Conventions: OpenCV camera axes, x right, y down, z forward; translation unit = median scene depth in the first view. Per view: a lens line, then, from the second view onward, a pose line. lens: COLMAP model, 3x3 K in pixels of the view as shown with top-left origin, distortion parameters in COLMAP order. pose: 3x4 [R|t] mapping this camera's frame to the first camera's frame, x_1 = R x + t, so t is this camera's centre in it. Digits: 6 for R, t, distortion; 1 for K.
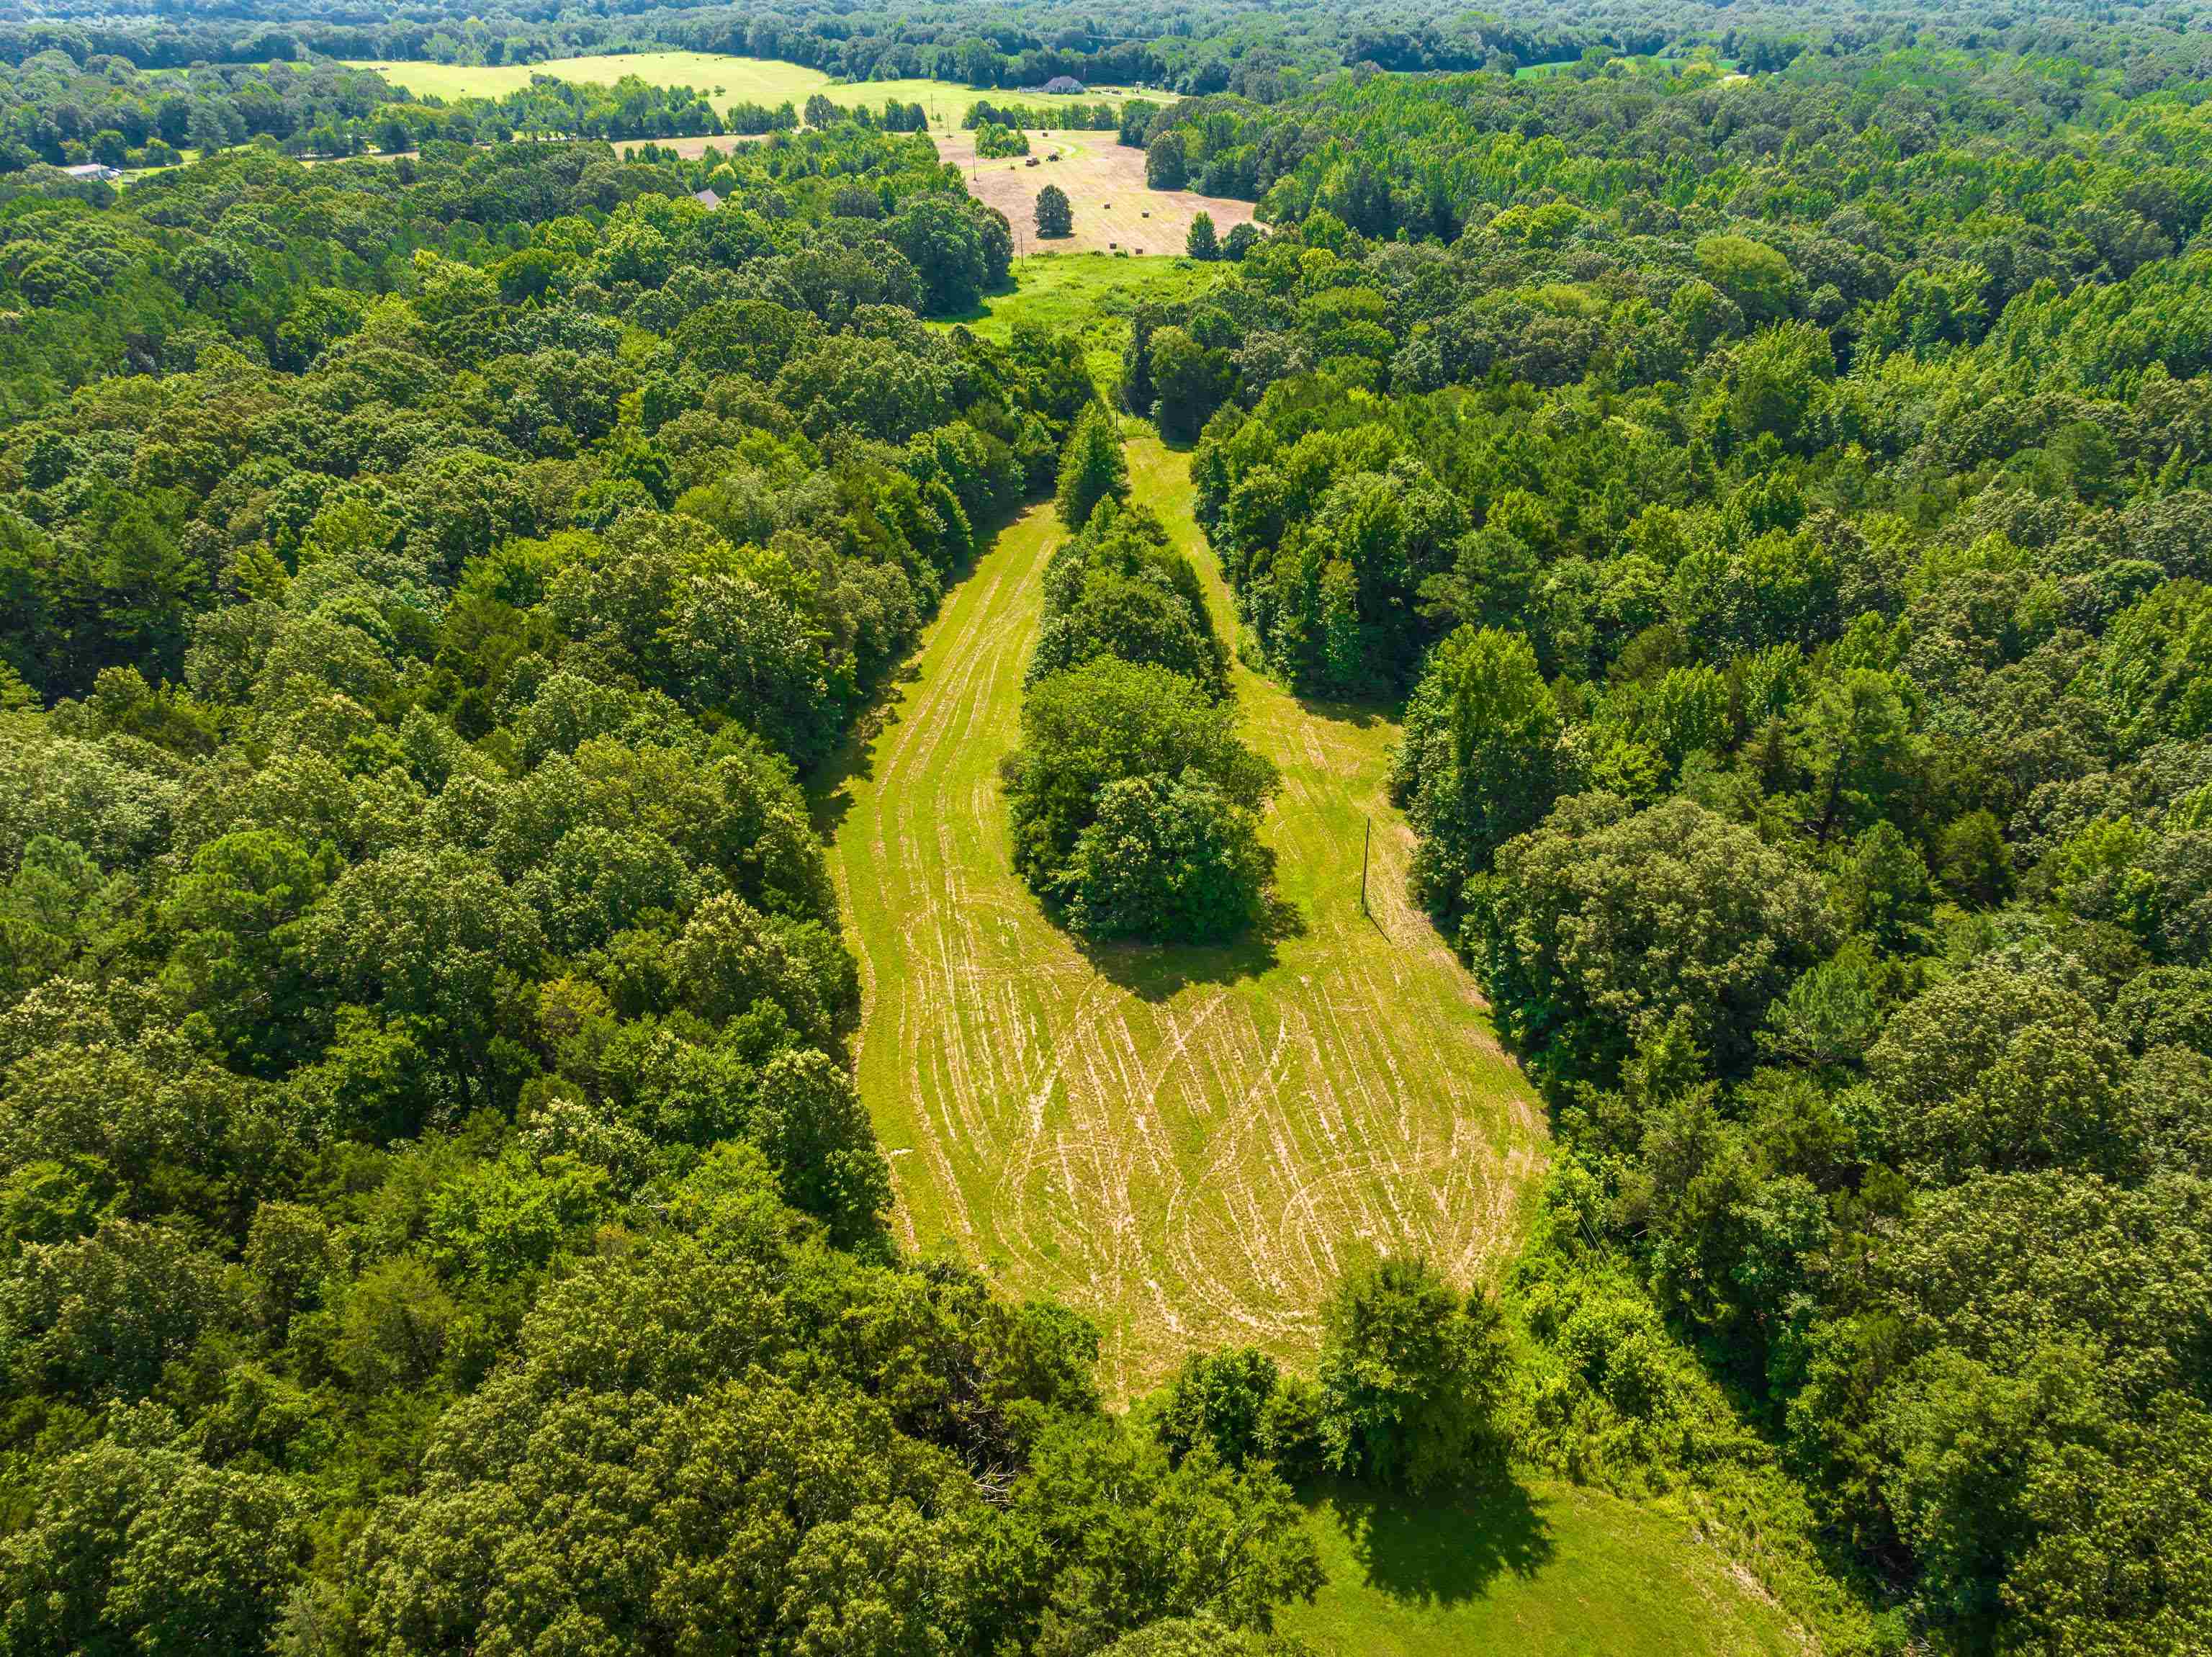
lens RADIAL K [[1546.3, 0, 1116.2], [0, 1546.3, 817.4], [0, 0, 1]] dist [-0.035019, 0.020656]
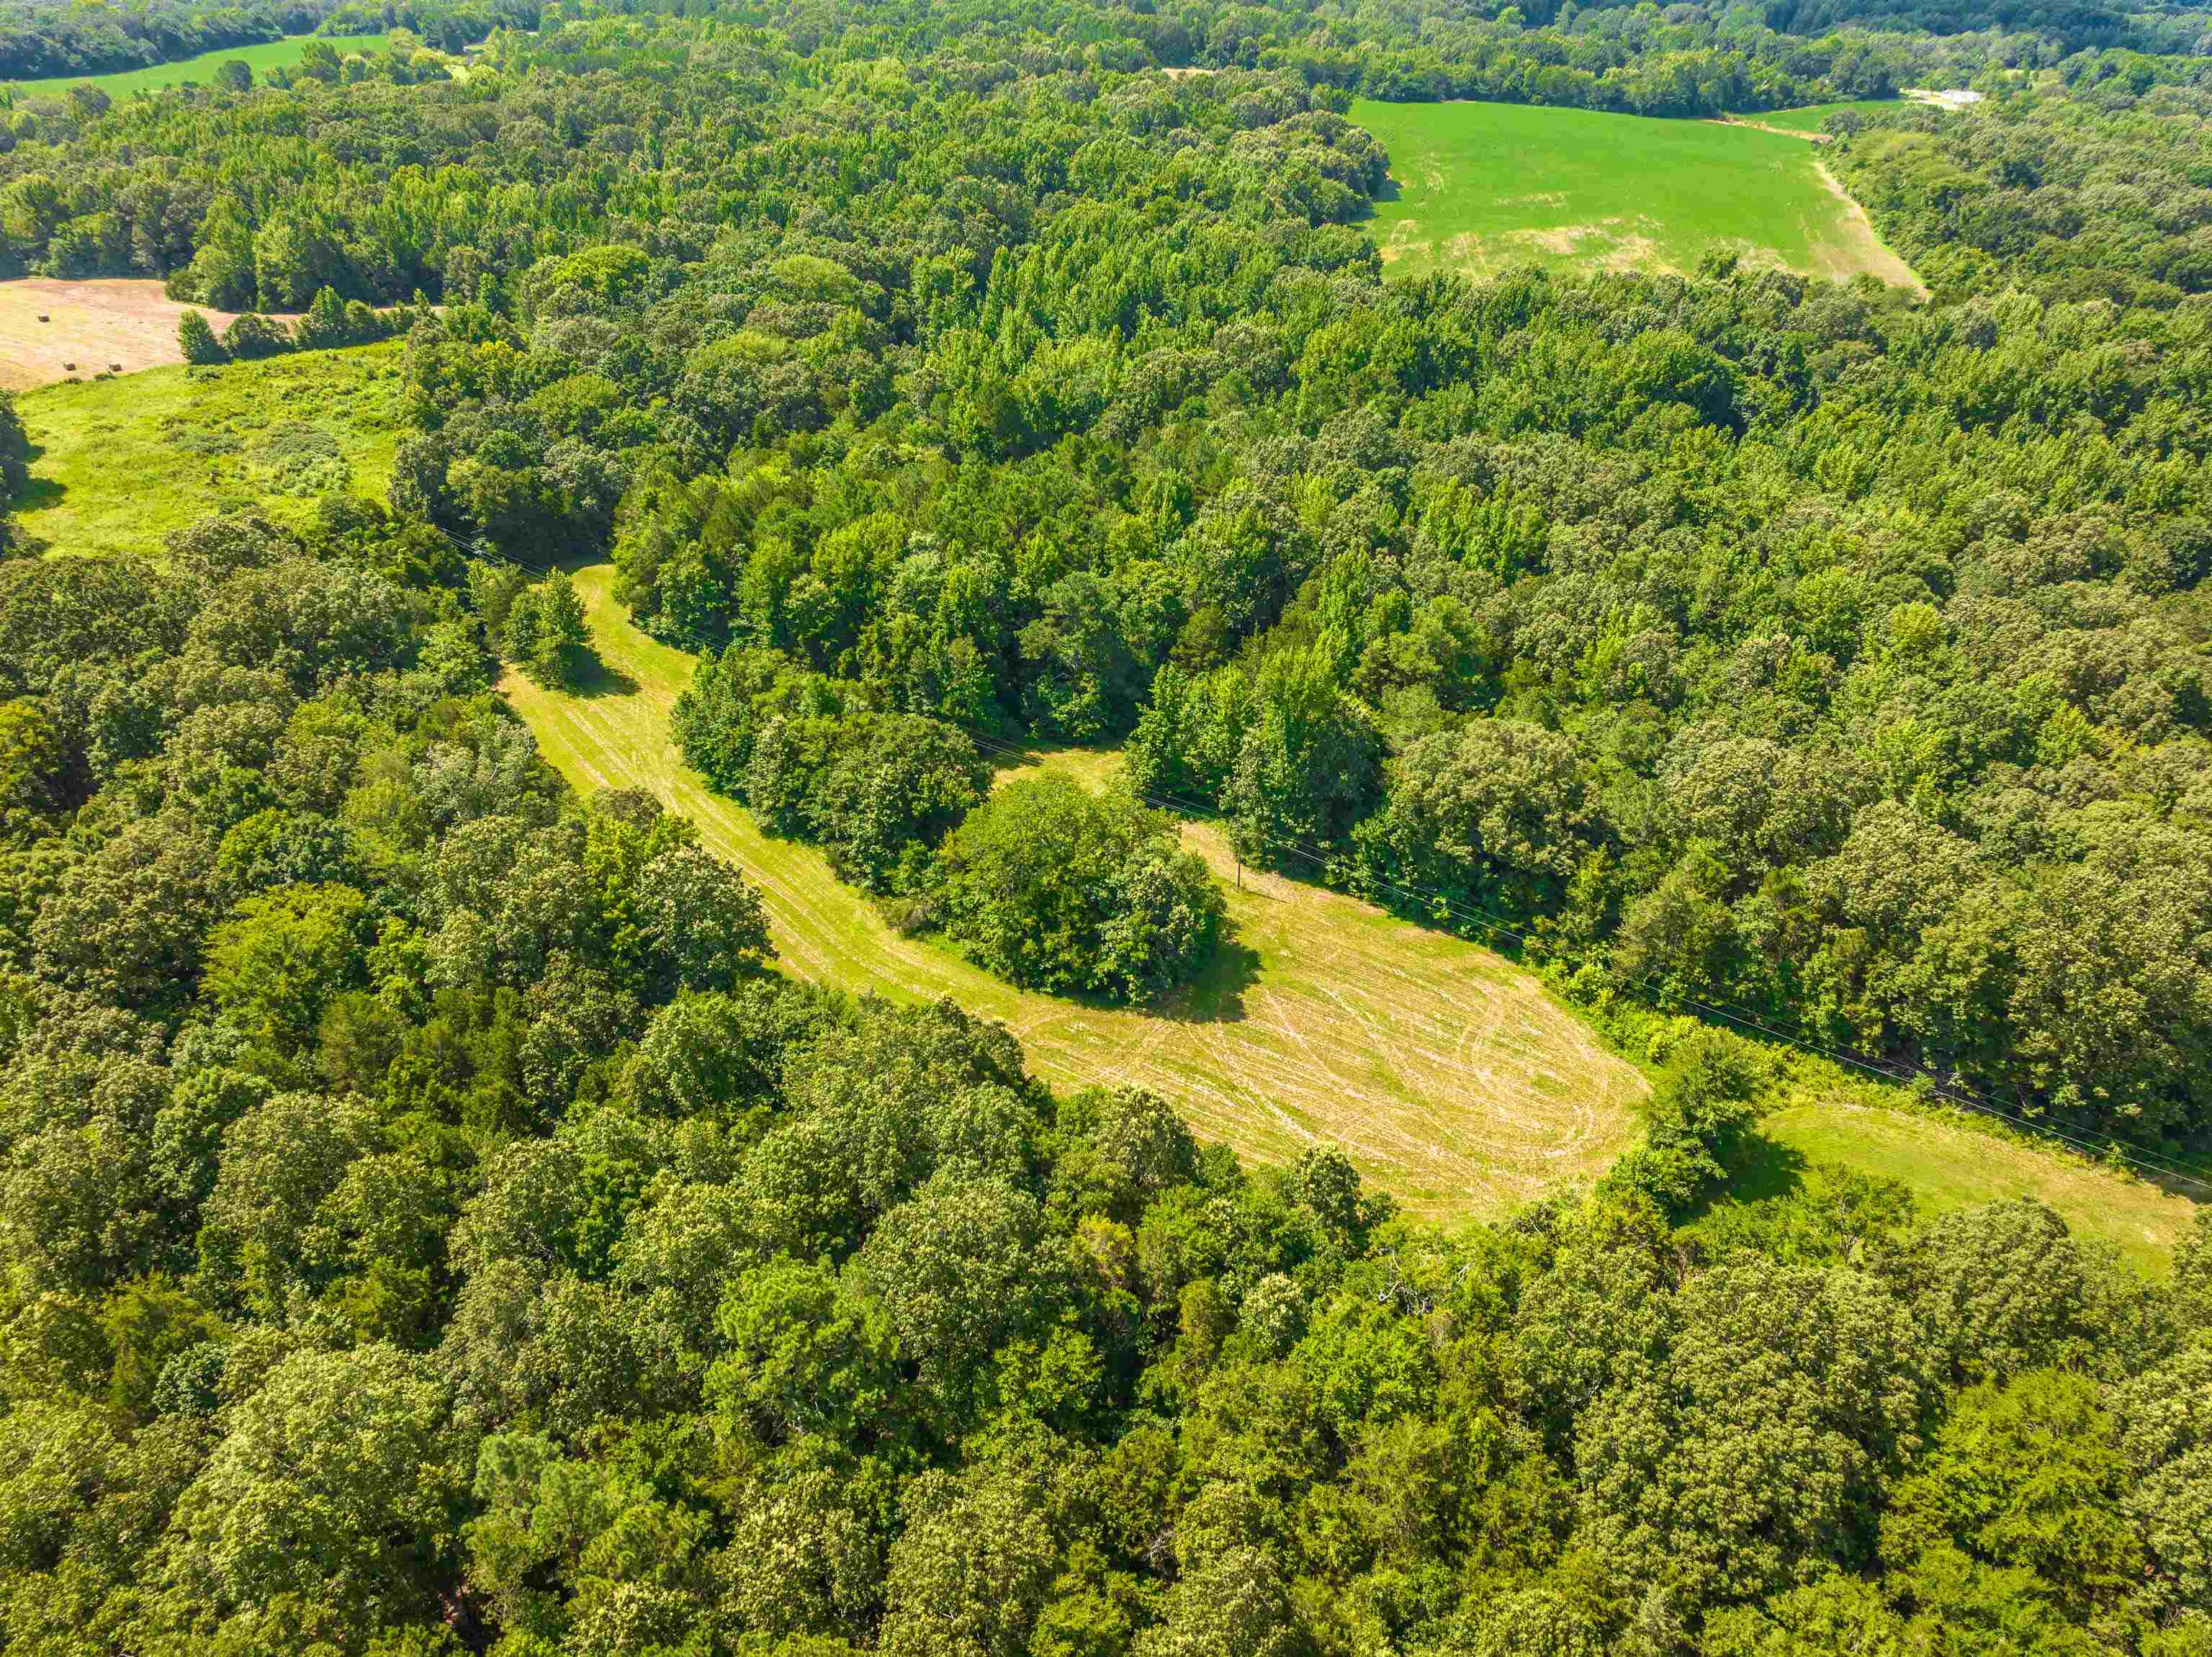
lens RADIAL K [[1546.3, 0, 1107.5], [0, 1546.3, 822.2], [0, 0, 1]] dist [-0.035019, 0.020656]
pose [[0.677210, -0.381895, 0.628922, -0.706987], [0.357087, 0.917932, 0.172885, -0.256061], [-0.643332, 0.107500, 0.758003, 0.103829]]
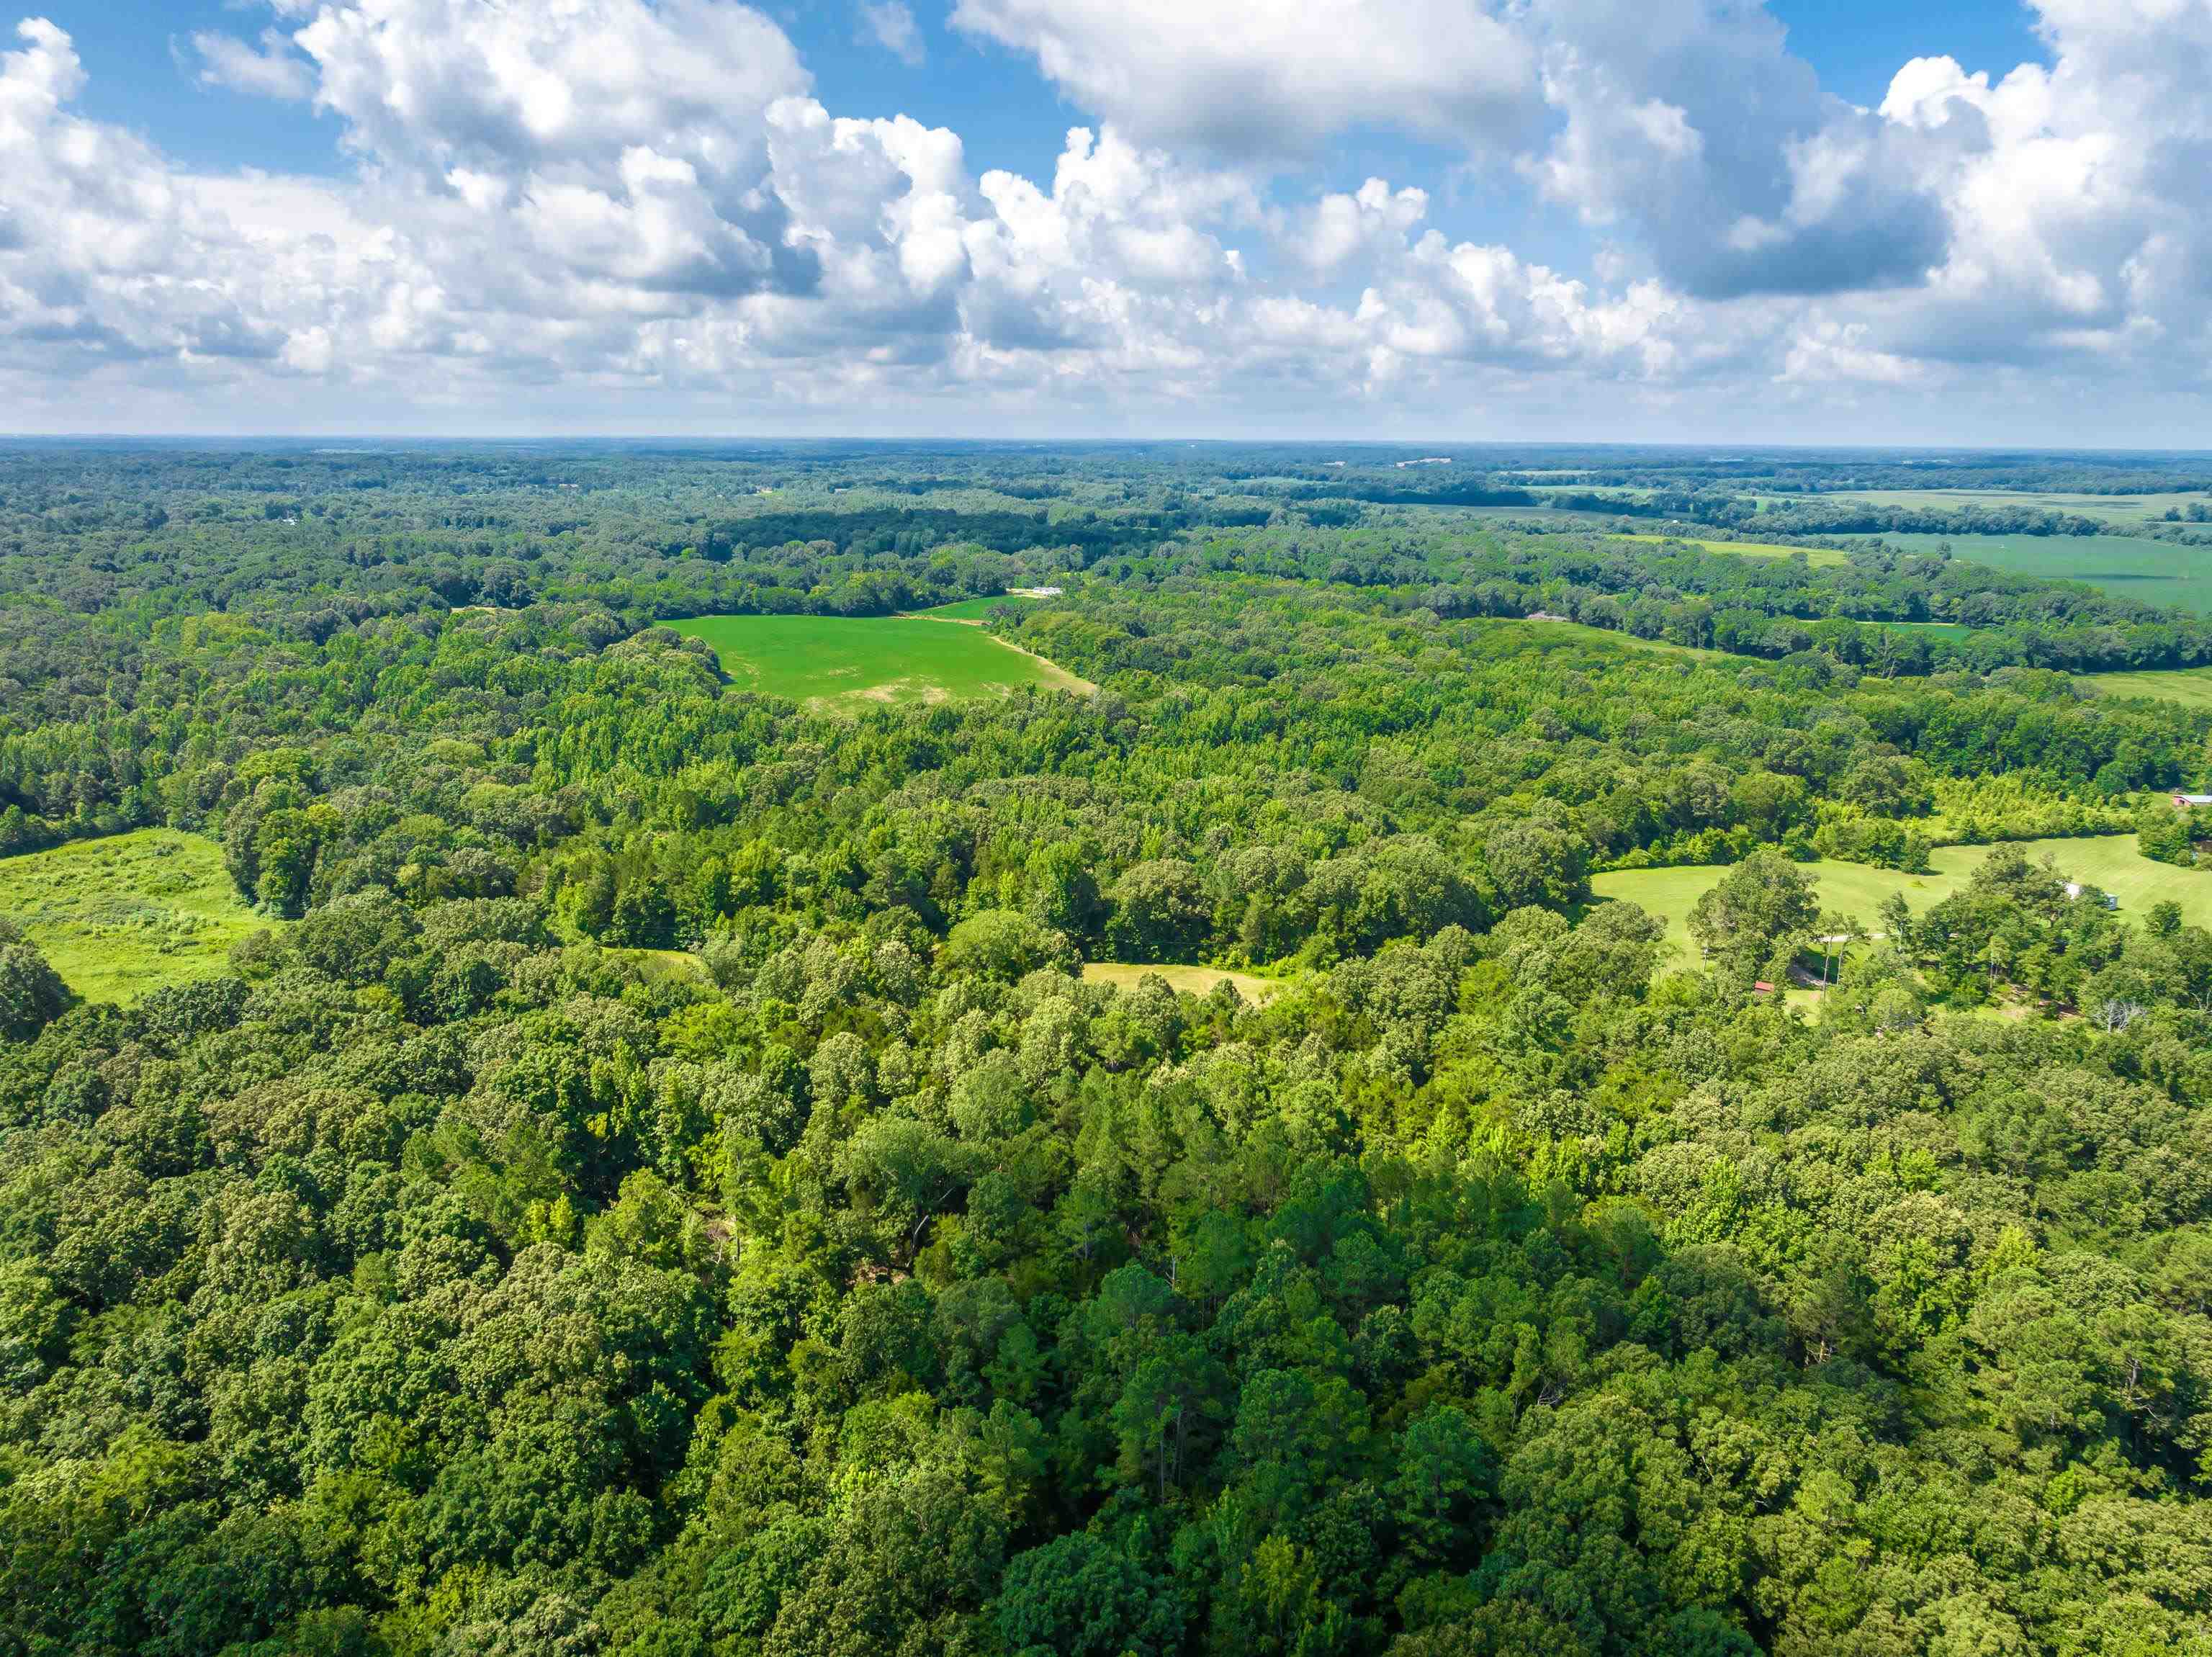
lens RADIAL K [[1546.3, 0, 1093.2], [0, 1546.3, 889.1], [0, 0, 1]] dist [-0.035019, 0.020656]
pose [[0.173355, -0.271065, 0.946822, -2.170628], [0.480941, 0.862252, 0.158797, -0.423715], [-0.859444, 0.427837, 0.279842, 0.212326]]
